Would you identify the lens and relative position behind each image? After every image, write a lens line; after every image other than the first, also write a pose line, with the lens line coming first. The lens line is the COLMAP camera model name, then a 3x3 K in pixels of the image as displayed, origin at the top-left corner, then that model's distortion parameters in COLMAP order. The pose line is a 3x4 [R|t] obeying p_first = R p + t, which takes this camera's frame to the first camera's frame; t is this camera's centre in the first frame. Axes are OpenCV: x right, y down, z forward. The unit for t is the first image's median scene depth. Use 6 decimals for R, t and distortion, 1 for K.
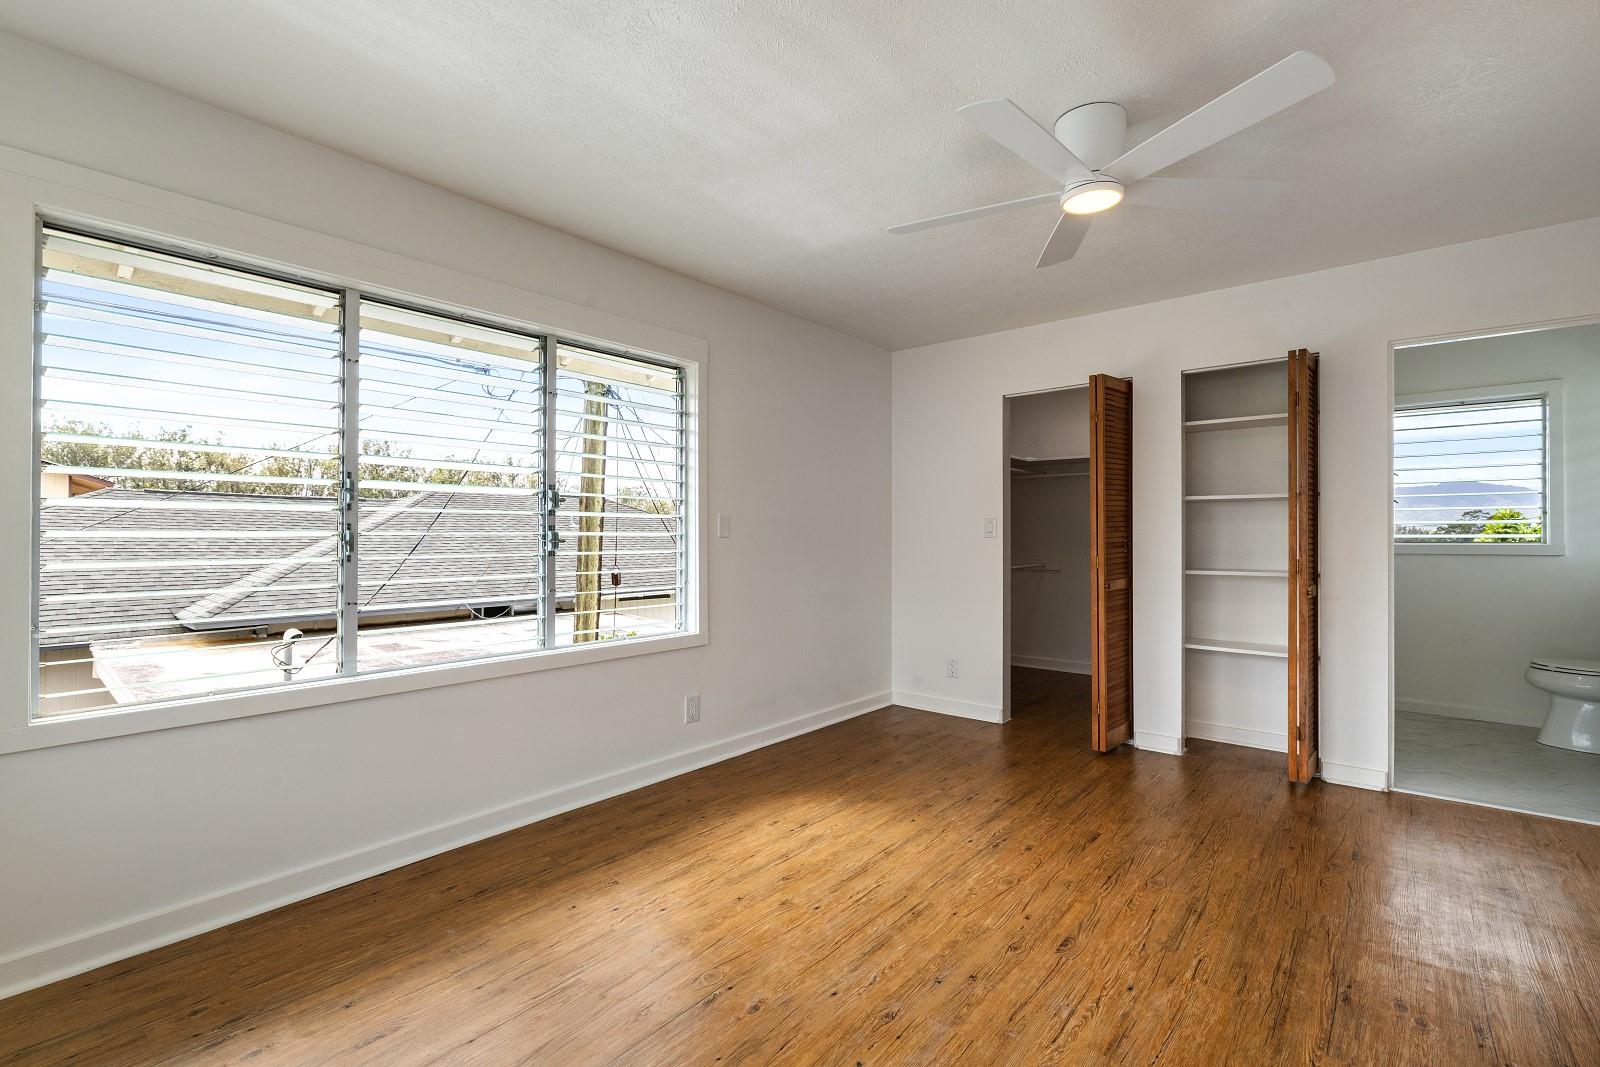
lens RADIAL K [[715.1, 0, 800.0], [0, 715.1, 533.5], [0, 0, 1]] dist [-0.003386, -0.000271]
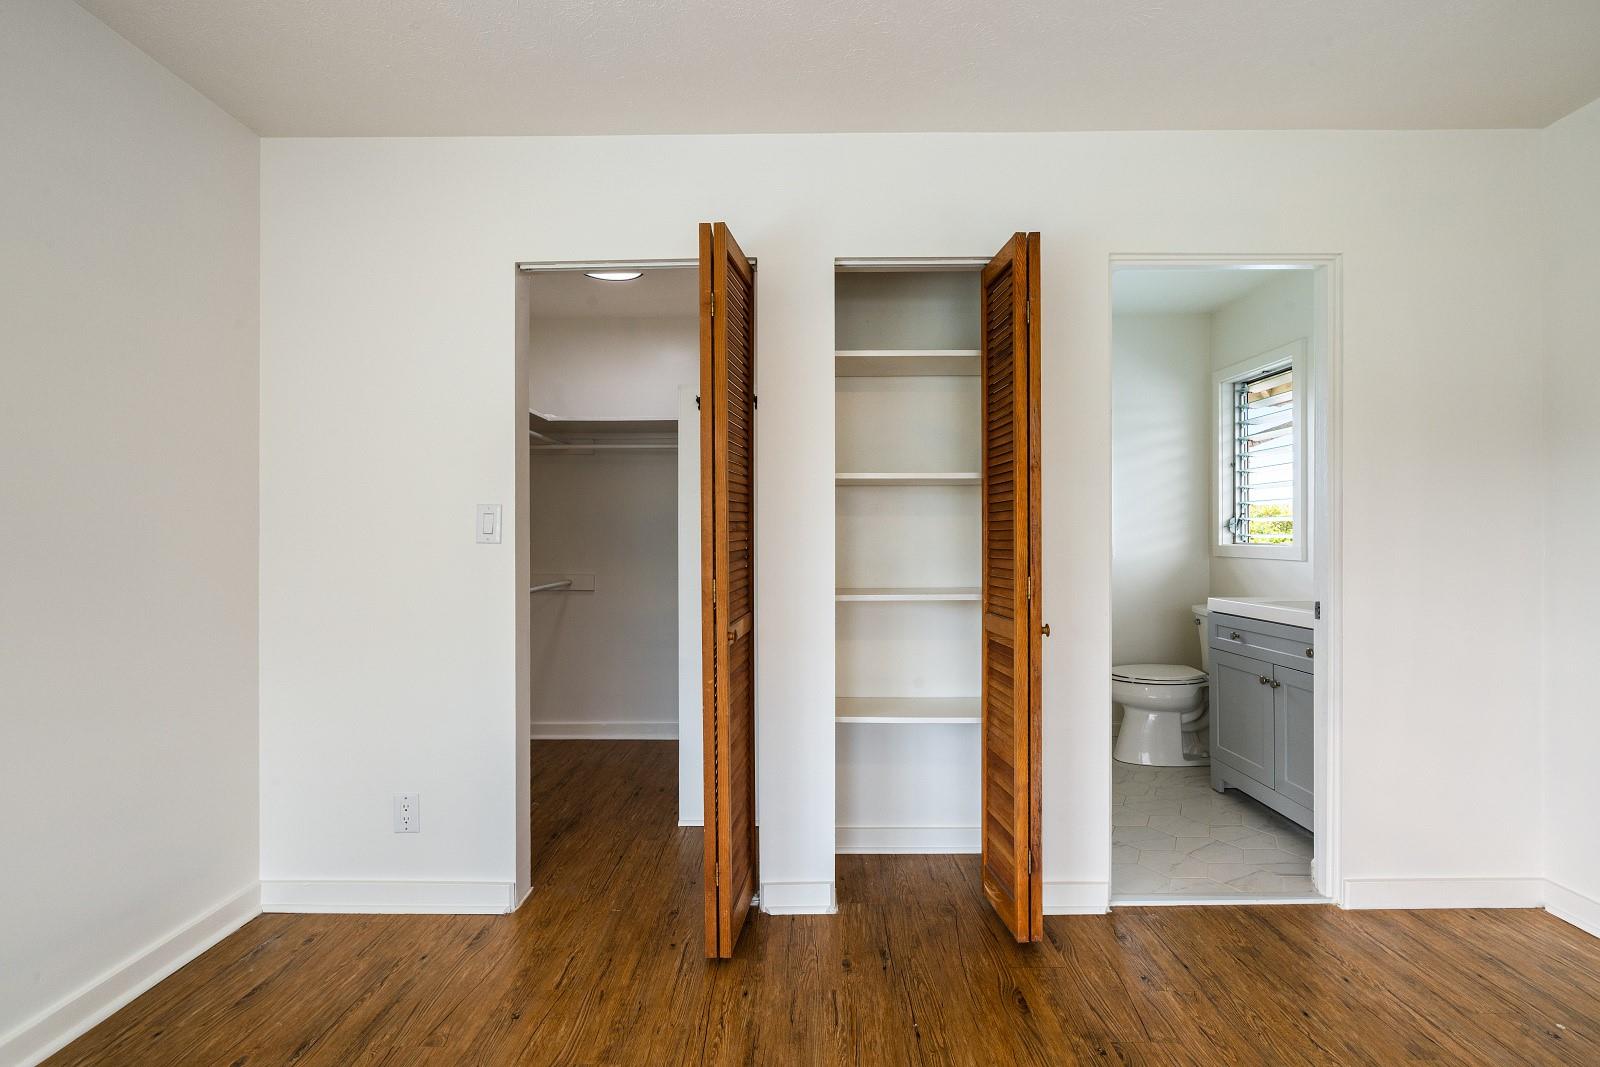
lens RADIAL K [[711.3, 0, 807.9], [0, 711.3, 536.0], [0, 0, 1]] dist [-0.009394, 0.000392]
pose [[0.765862, -0.001139, 0.643004, 0.165491], [0.002187, 0.999997, -0.000834, 0.001696], [-0.643002, 0.002045, 0.765862, 0.667843]]
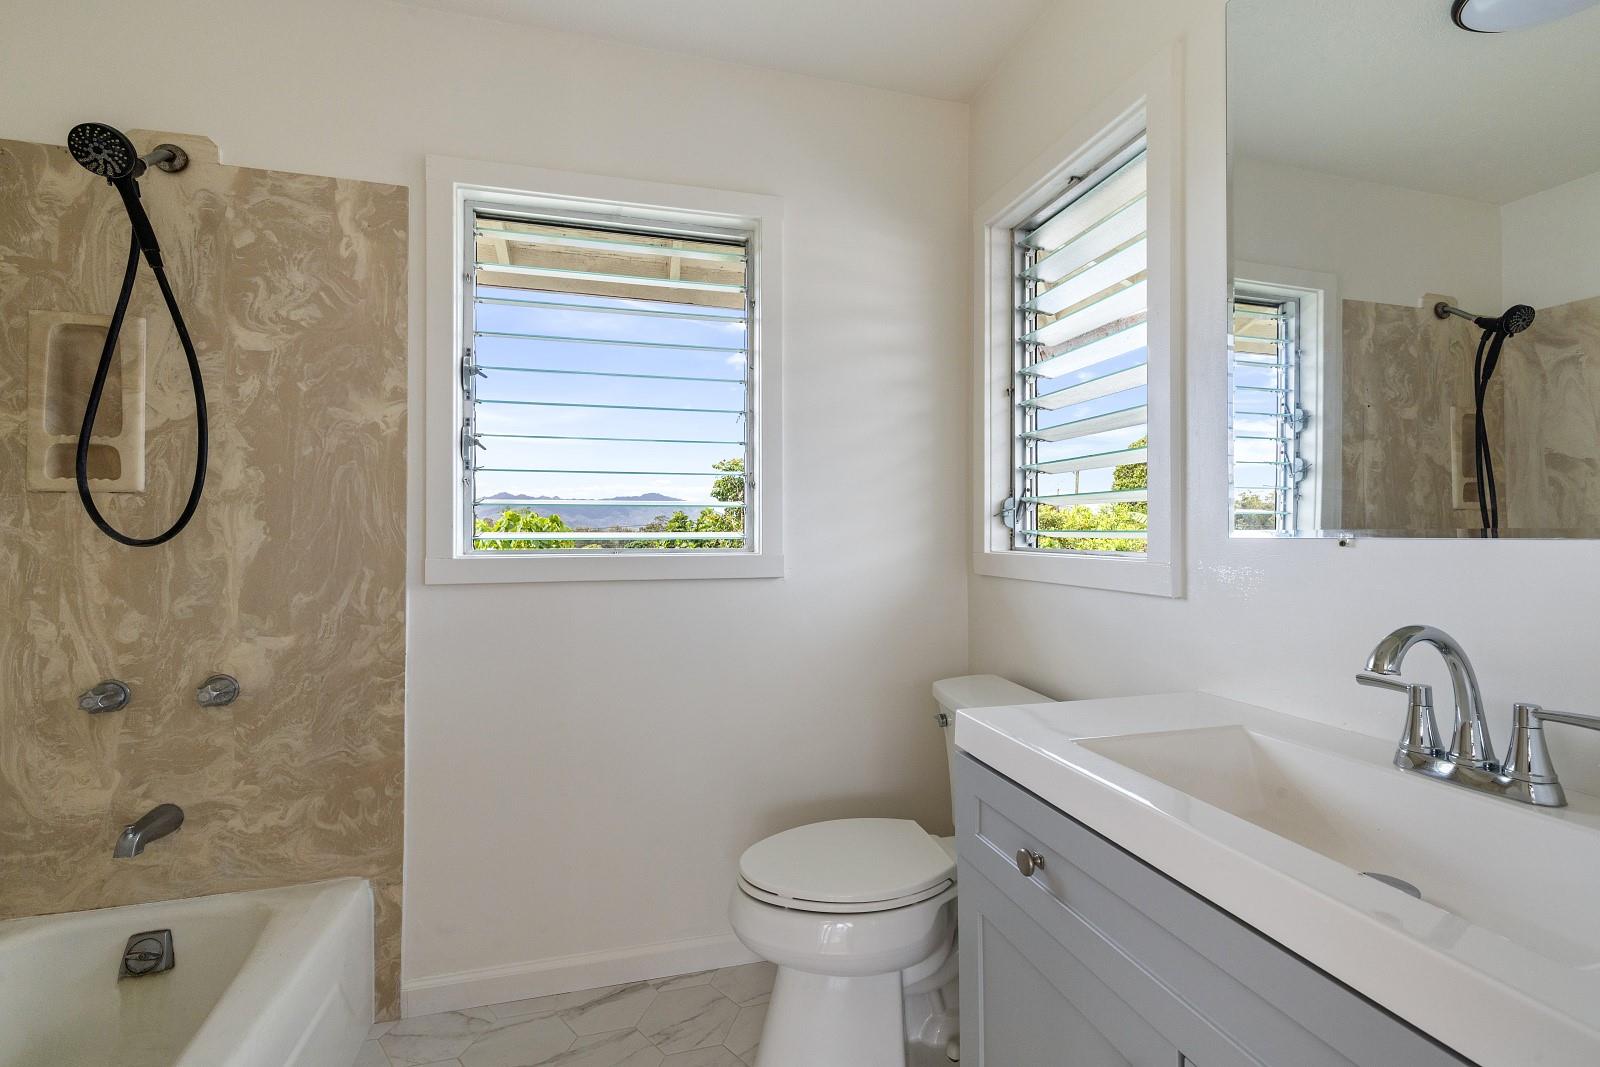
lens RADIAL K [[695.3, 0, 800.0], [0, 695.3, 533.5], [0, 0, 1]] dist [0.002890, 0.000345]
pose [[0.571370, -0.003511, 0.820685, 0.904639], [0.002925, 0.999993, 0.002241, -0.000098], [-0.820687, 0.001120, 0.571377, 0.934029]]
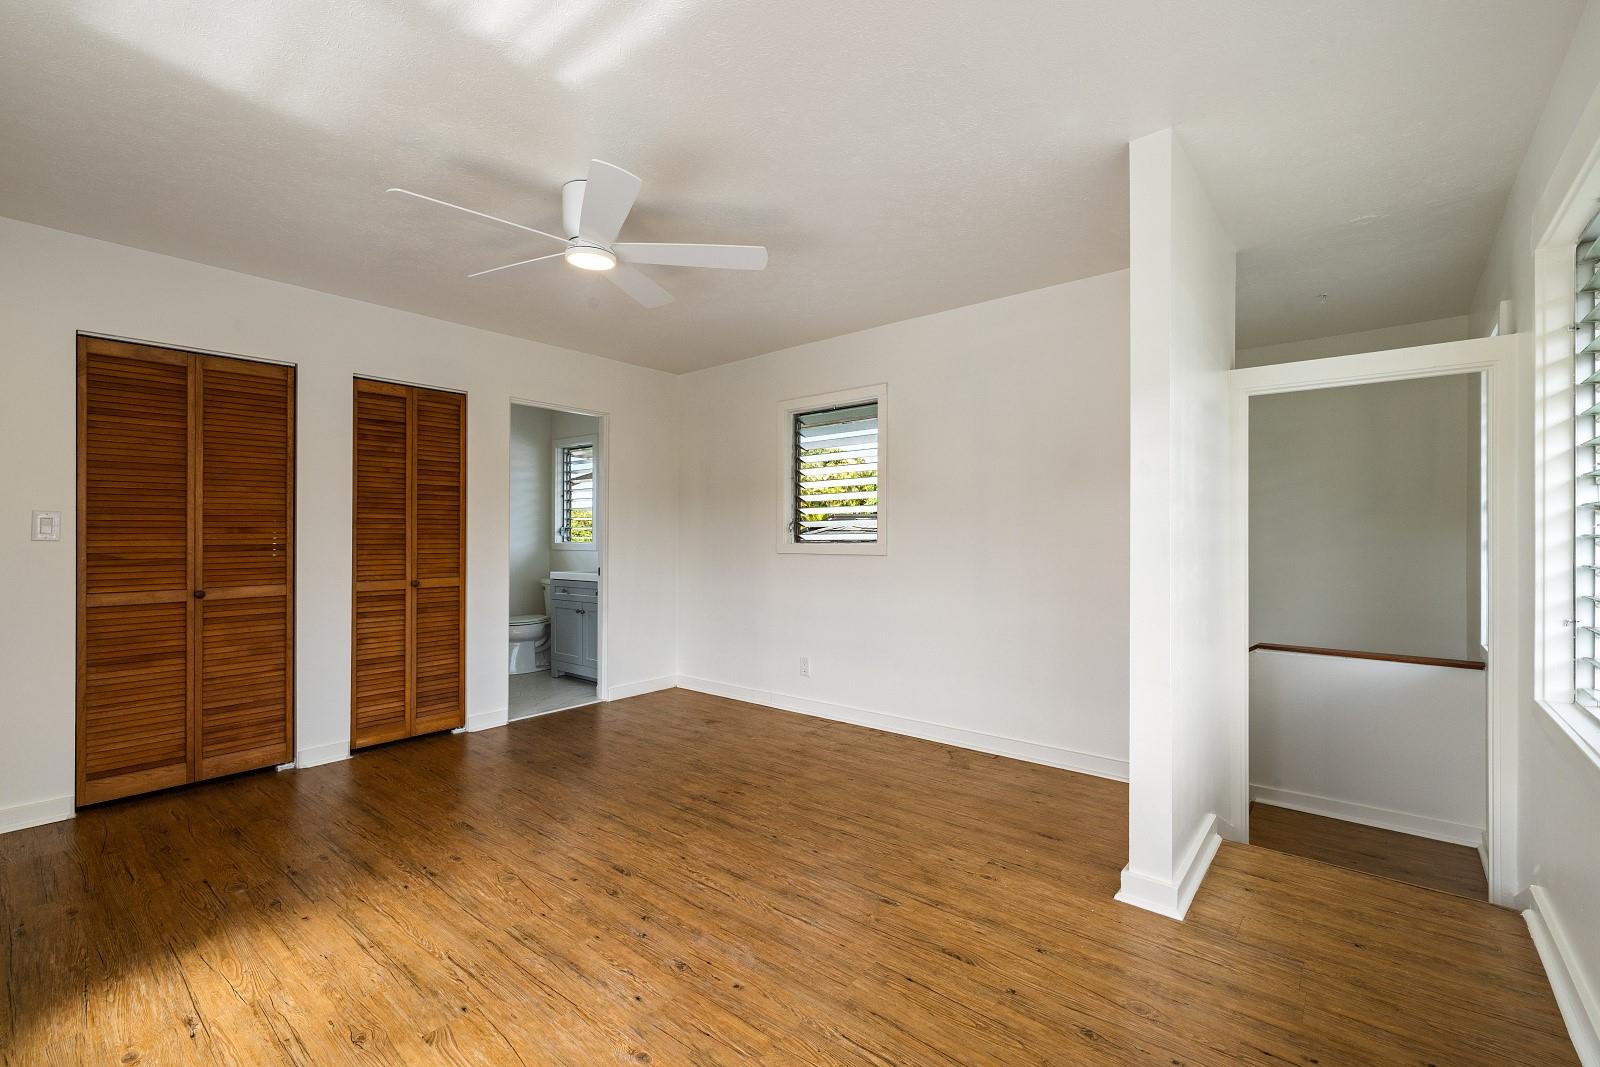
lens RADIAL K [[695.3, 0, 800.0], [0, 695.3, 533.5], [0, 0, 1]] dist [0.002890, 0.000345]
pose [[-0.001296, 0.005703, 0.999983, -0.524802], [0.000047, 0.999984, -0.005703, 0.002087], [-0.999999, 0.000039, -0.001296, 0.440465]]
